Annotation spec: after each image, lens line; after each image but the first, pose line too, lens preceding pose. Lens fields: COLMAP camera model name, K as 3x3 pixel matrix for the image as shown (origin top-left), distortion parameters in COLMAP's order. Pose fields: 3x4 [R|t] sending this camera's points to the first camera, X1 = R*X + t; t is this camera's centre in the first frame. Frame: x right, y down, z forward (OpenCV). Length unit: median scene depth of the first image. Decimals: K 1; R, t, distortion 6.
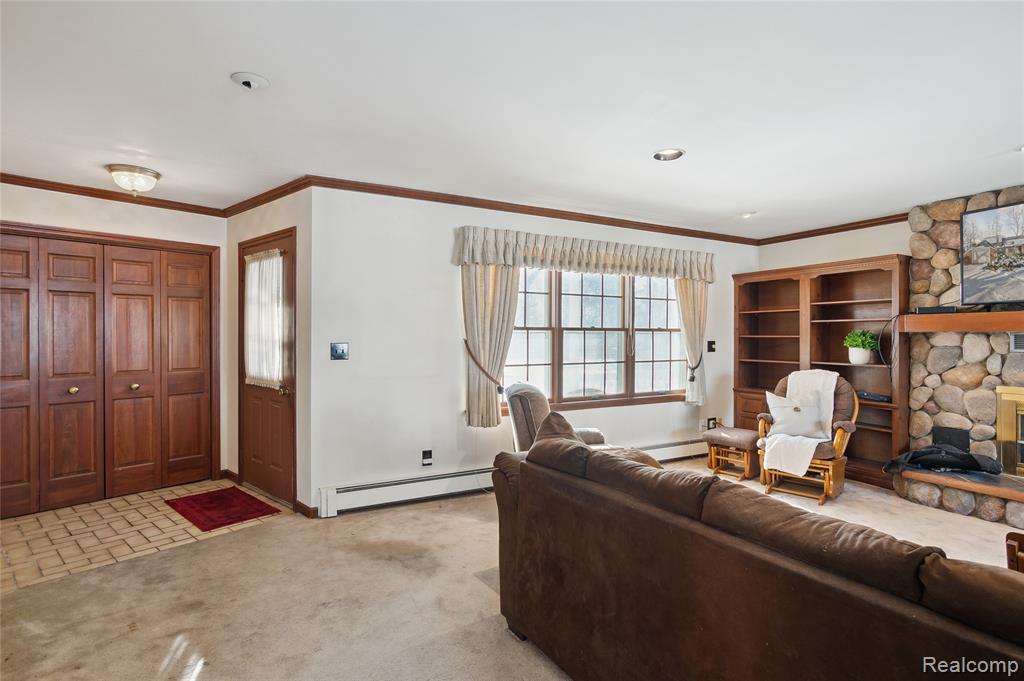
lens RADIAL K [[500.5, 0, 509.7], [0, 500.5, 336.1], [0, 0, 1]] dist [-0.015859, 0.001255]
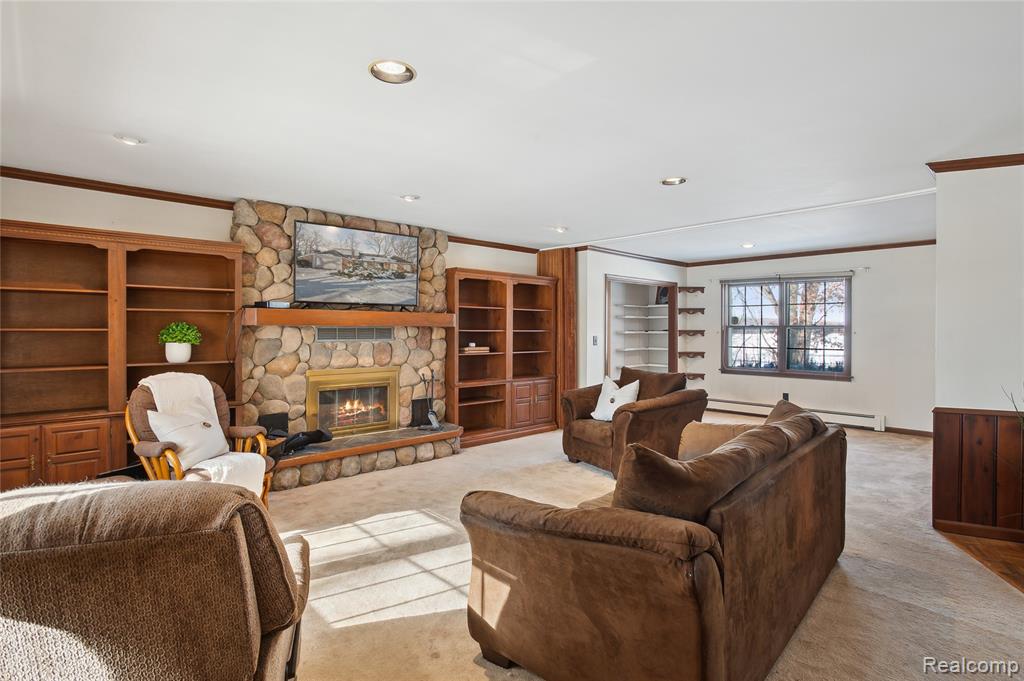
lens RADIAL K [[500.5, 0, 509.7], [0, 500.5, 336.1], [0, 0, 1]] dist [-0.015859, 0.001255]
pose [[-0.248410, -0.014515, 0.968546, -0.292308], [-0.002233, 0.999894, 0.014412, -0.002040], [-0.968653, 0.001418, -0.248416, 0.757552]]
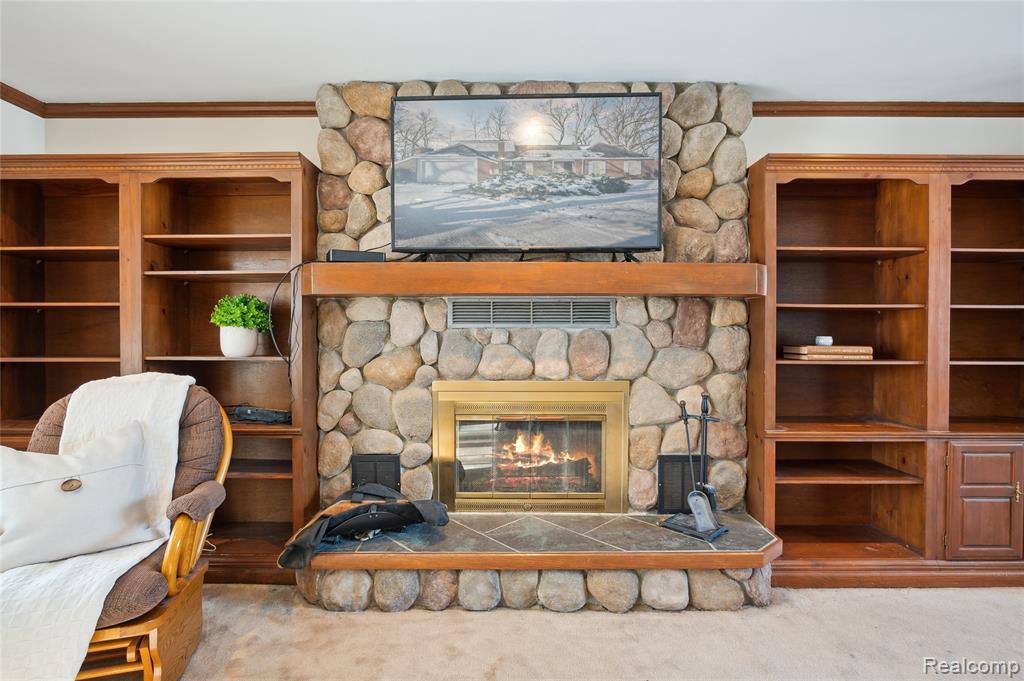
lens RADIAL K [[500.5, 0, 509.7], [0, 500.5, 336.1], [0, 0, 1]] dist [-0.015859, 0.001255]
pose [[0.478692, -0.007516, 0.877951, 0.420444], [0.001414, 0.999969, 0.007789, 0.034074], [-0.877982, -0.002487, 0.478688, 0.547207]]
